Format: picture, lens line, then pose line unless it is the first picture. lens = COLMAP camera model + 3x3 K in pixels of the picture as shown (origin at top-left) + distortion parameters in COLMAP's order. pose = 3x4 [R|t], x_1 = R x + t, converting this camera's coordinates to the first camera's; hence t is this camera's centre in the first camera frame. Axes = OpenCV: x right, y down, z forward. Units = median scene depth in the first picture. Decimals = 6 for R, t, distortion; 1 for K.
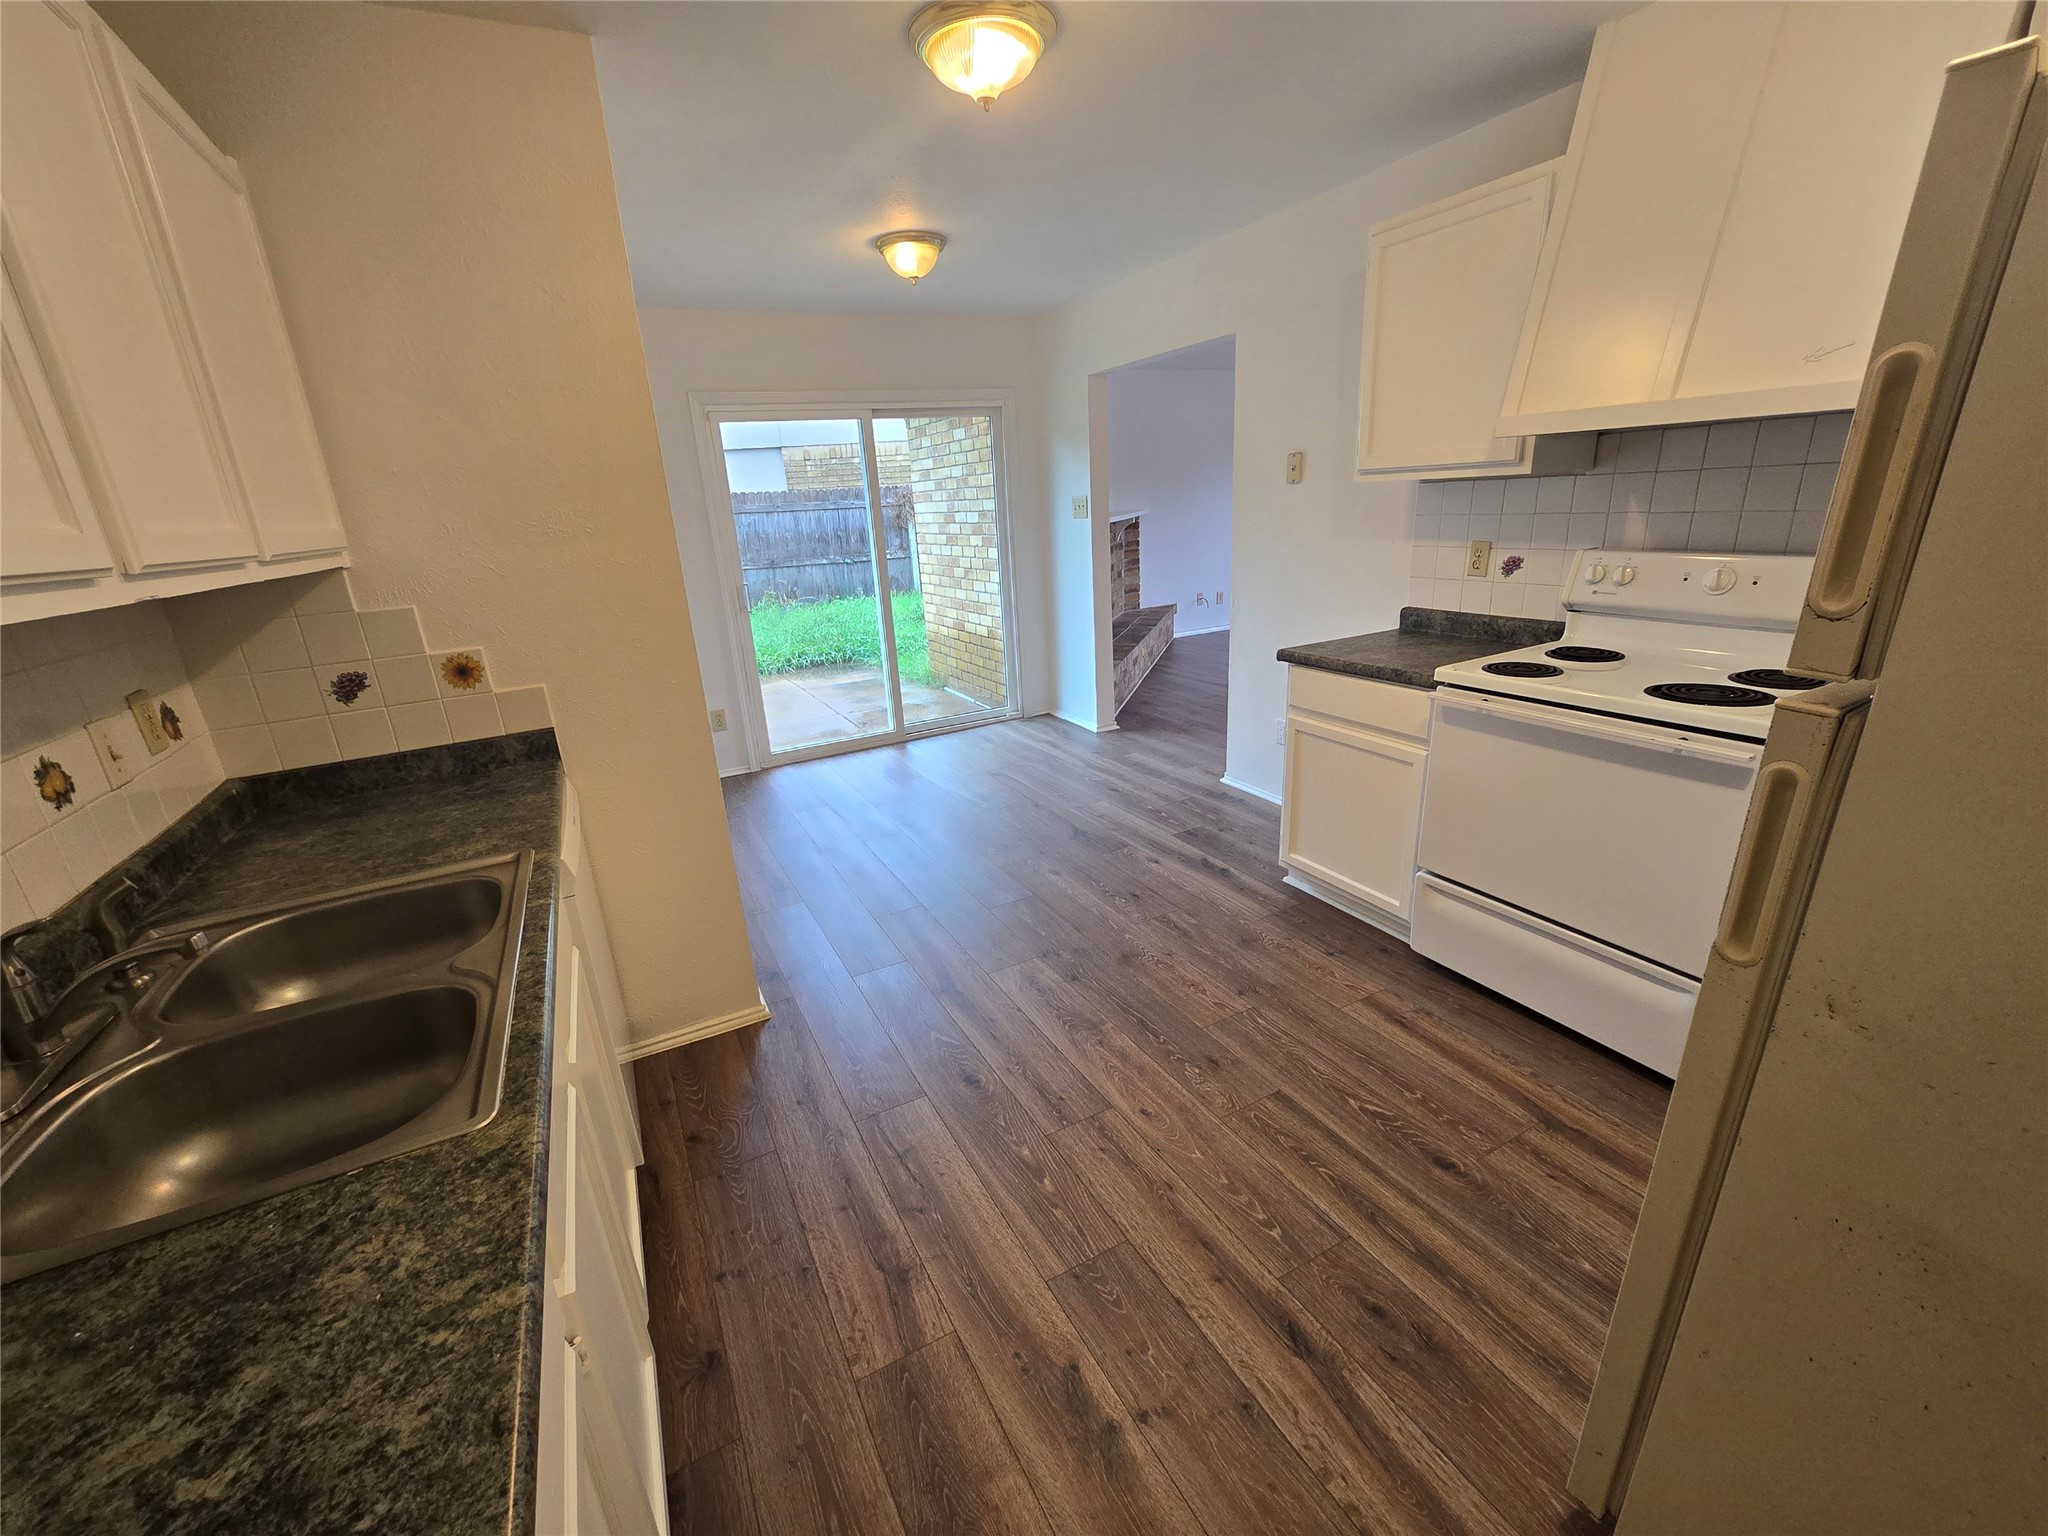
lens RADIAL K [[832.6, 0, 1017.5], [0, 832.6, 777.9], [0, 0, 1]] dist [-0.002329, -0.000247]
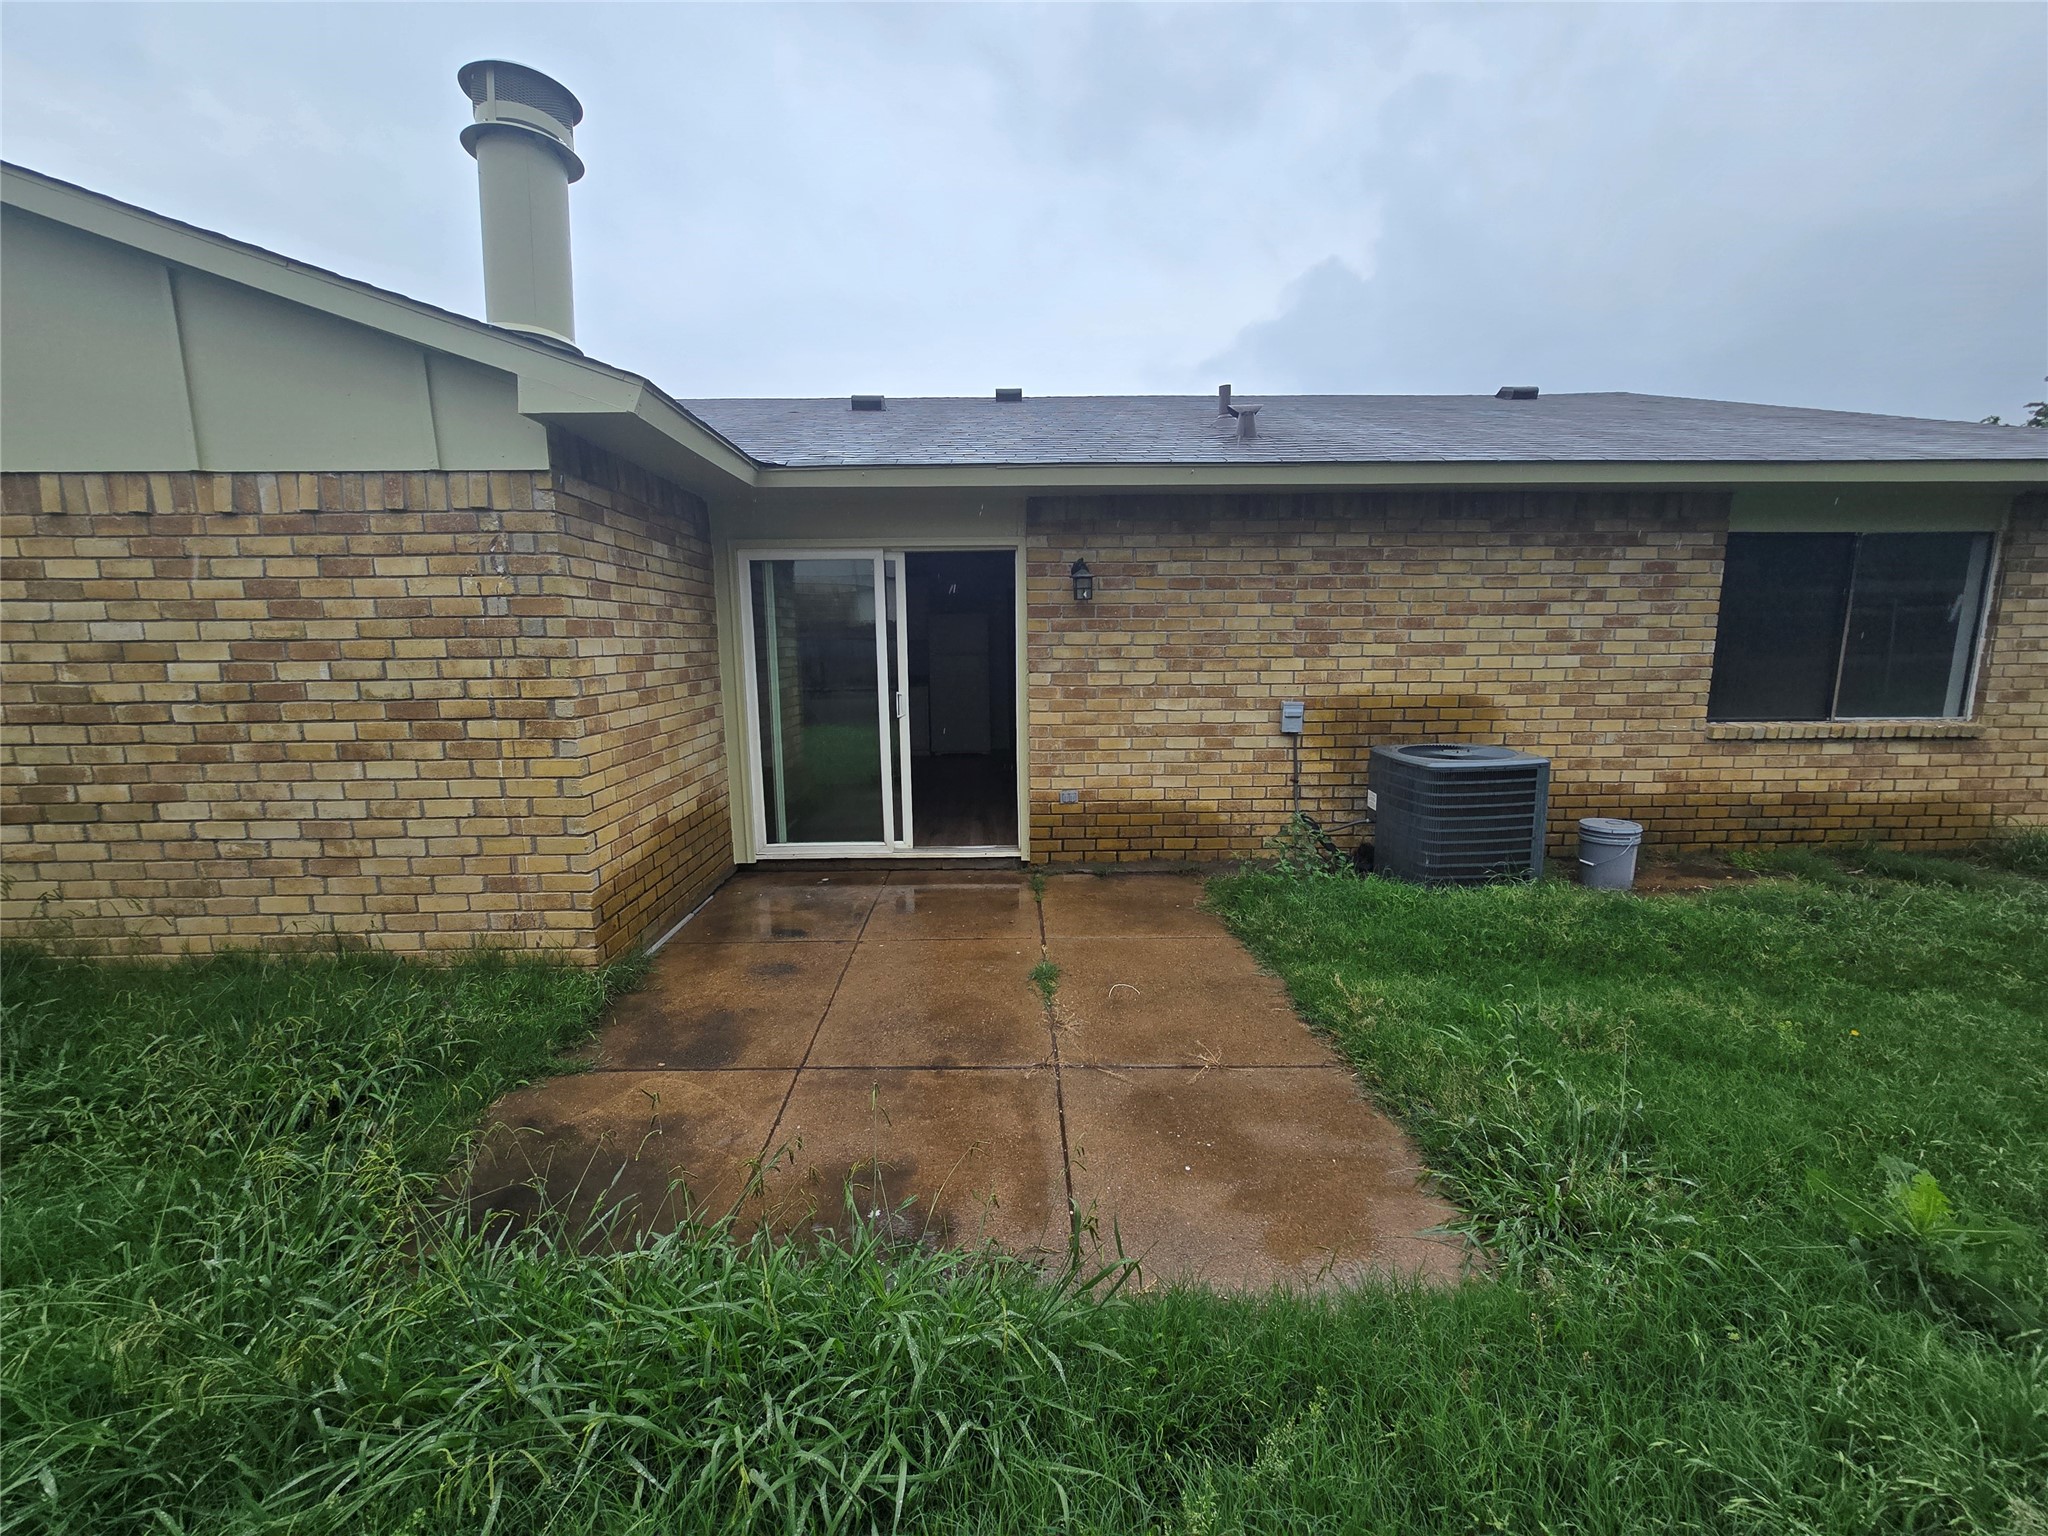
lens RADIAL K [[832.6, 0, 1019.2], [0, 832.6, 772.6], [0, 0, 1]] dist [-0.002329, -0.000247]
pose [[-0.897882, 0.001396, 0.440234, -0.599527], [0.201878, 0.889960, 0.408920, -0.425066], [-0.391220, 0.456036, -0.799361, 1.385303]]
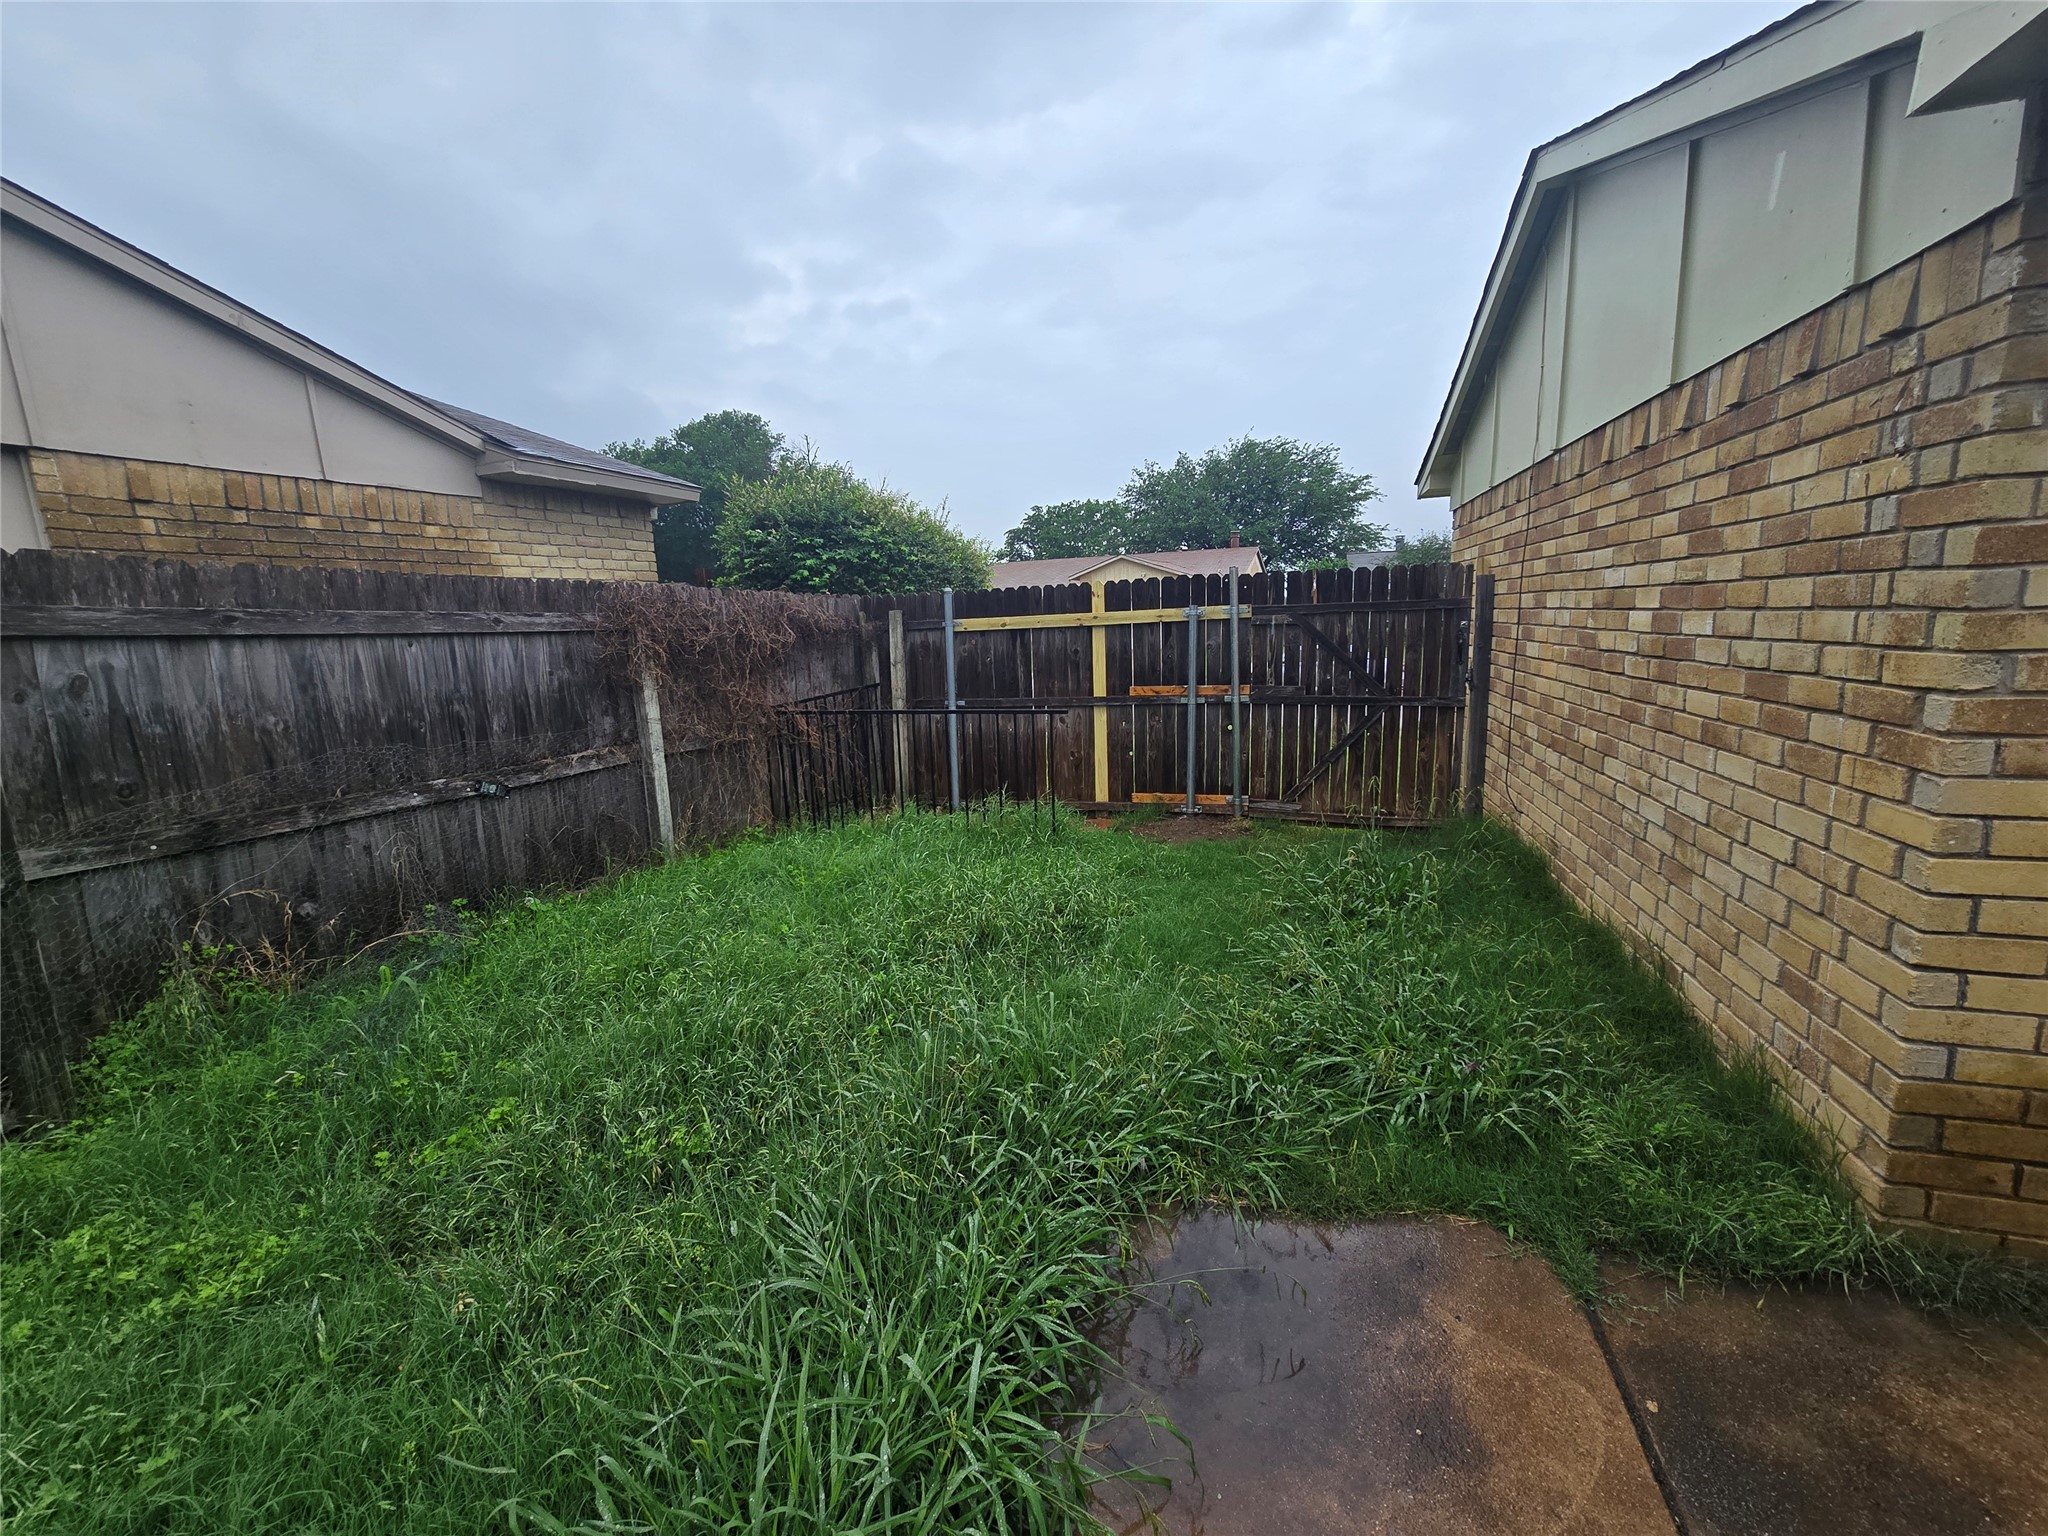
lens RADIAL K [[832.6, 0, 1014.2], [0, 832.6, 769.9], [0, 0, 1]] dist [-0.002329, -0.000247]
pose [[0.697860, -0.091254, 0.710397, -0.501519], [0.223490, 0.970072, -0.094936, -0.330670], [-0.680473, 0.225019, 0.697369, 1.091012]]
